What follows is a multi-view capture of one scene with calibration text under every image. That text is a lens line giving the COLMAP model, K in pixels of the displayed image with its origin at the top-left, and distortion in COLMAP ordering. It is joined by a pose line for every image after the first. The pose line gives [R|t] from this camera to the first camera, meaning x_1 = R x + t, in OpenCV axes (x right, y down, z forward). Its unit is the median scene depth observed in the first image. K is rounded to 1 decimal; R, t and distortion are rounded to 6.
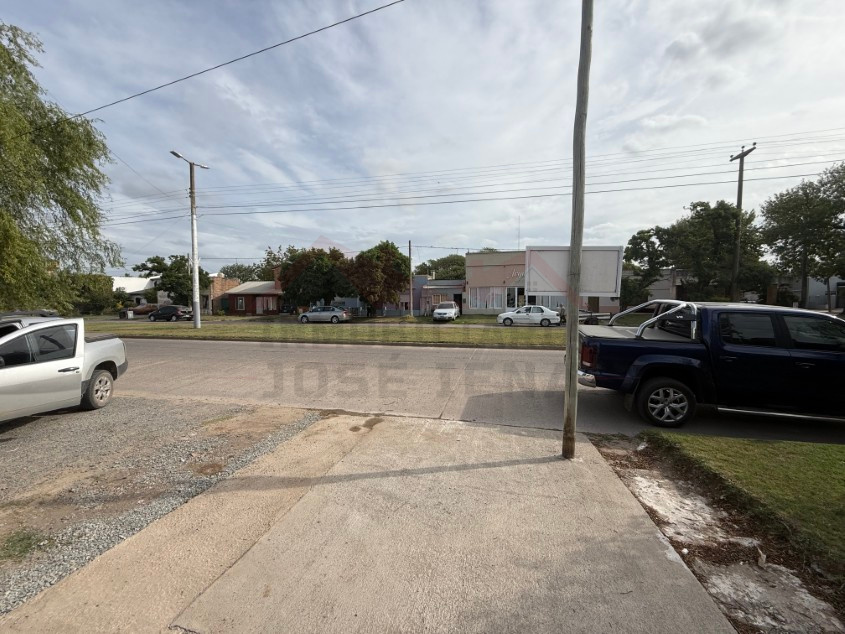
lens RADIAL K [[337.9, 0, 423.2], [0, 337.9, 314.4], [0, 0, 1]] dist [0.002841, 0.000242]
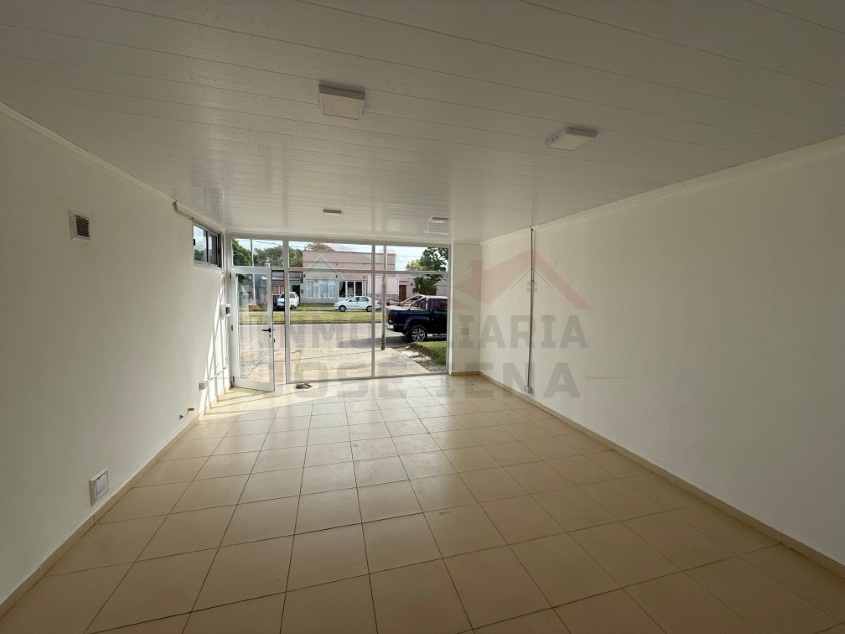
lens RADIAL K [[337.9, 0, 423.2], [0, 337.9, 314.4], [0, 0, 1]] dist [0.002841, 0.000242]
pose [[0.870890, -0.020255, 0.491061, -0.099971], [0.005461, 0.999488, 0.031541, 0.004785], [-0.491448, -0.024787, 0.870554, -0.245401]]
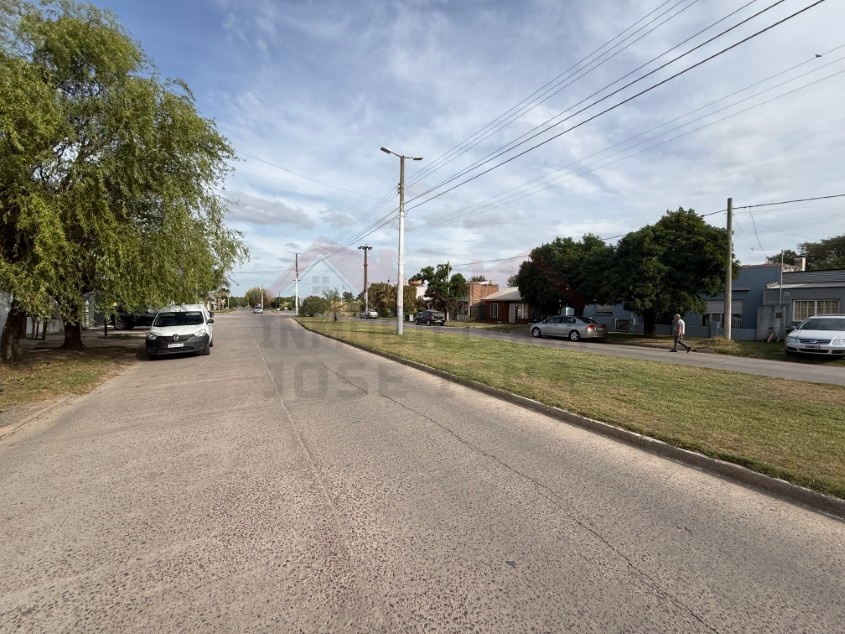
lens RADIAL K [[337.9, 0, 423.2], [0, 337.9, 314.4], [0, 0, 1]] dist [0.002841, 0.000242]
pose [[0.677339, 0.028662, -0.735112, 0.033083], [-0.048259, 0.998820, -0.005523, -0.008898], [0.734086, 0.039217, 0.677923, 0.302977]]
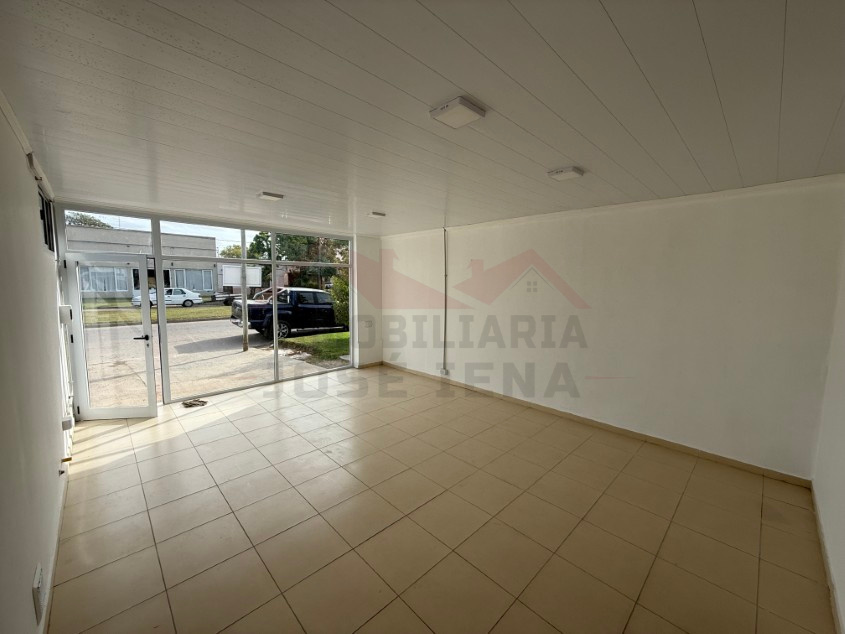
lens RADIAL K [[337.9, 0, 423.2], [0, 337.9, 314.4], [0, 0, 1]] dist [0.002841, 0.000242]
pose [[0.529019, -0.068820, 0.845815, -0.143552], [0.021789, 0.997479, 0.067532, 0.002032], [-0.848330, -0.017296, 0.529185, -0.212006]]
